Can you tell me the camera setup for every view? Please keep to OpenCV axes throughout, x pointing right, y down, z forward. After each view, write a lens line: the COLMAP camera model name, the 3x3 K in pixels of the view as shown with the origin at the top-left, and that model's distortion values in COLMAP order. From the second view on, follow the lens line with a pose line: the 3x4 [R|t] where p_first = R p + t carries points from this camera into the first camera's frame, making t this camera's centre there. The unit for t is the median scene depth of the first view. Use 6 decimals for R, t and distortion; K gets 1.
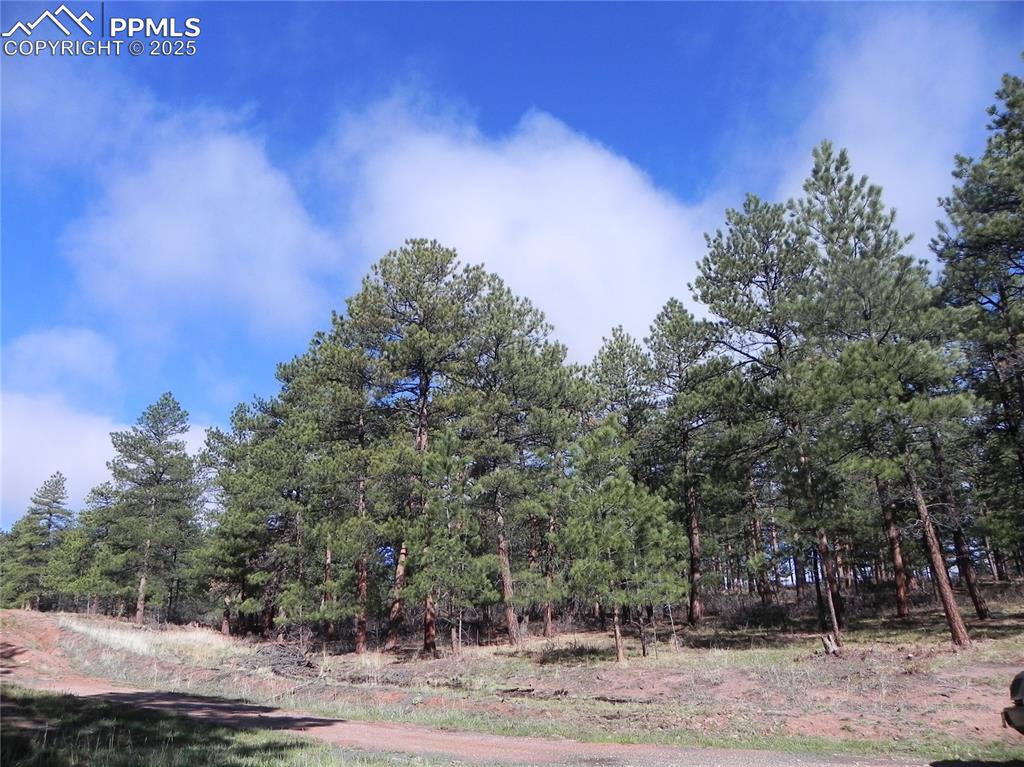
lens RADIAL K [[792.3, 0, 510.9], [0, 792.3, 391.7], [0, 0, 1]] dist [-0.146518, 0.083073]
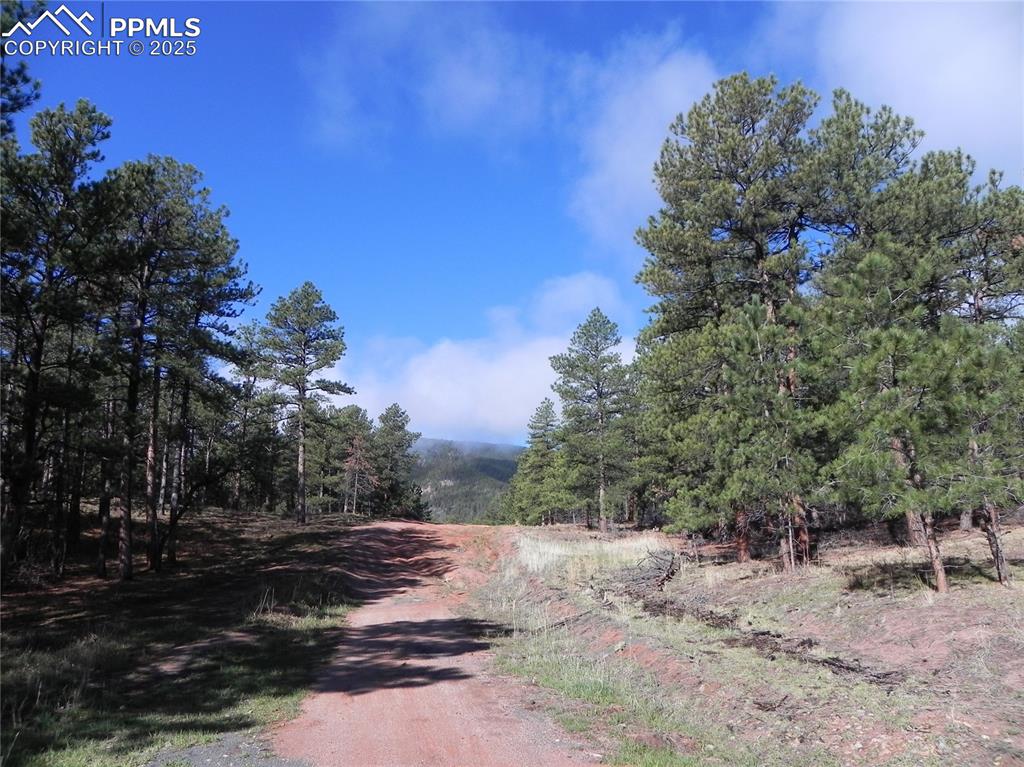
lens RADIAL K [[792.3, 0, 511.8], [0, 792.3, 389.5], [0, 0, 1]] dist [-0.146518, 0.083073]
pose [[0.785976, -0.133286, -0.603719, 0.146405], [0.213215, 0.975015, 0.062325, 0.028439], [0.580328, -0.177708, 0.794757, 0.154265]]
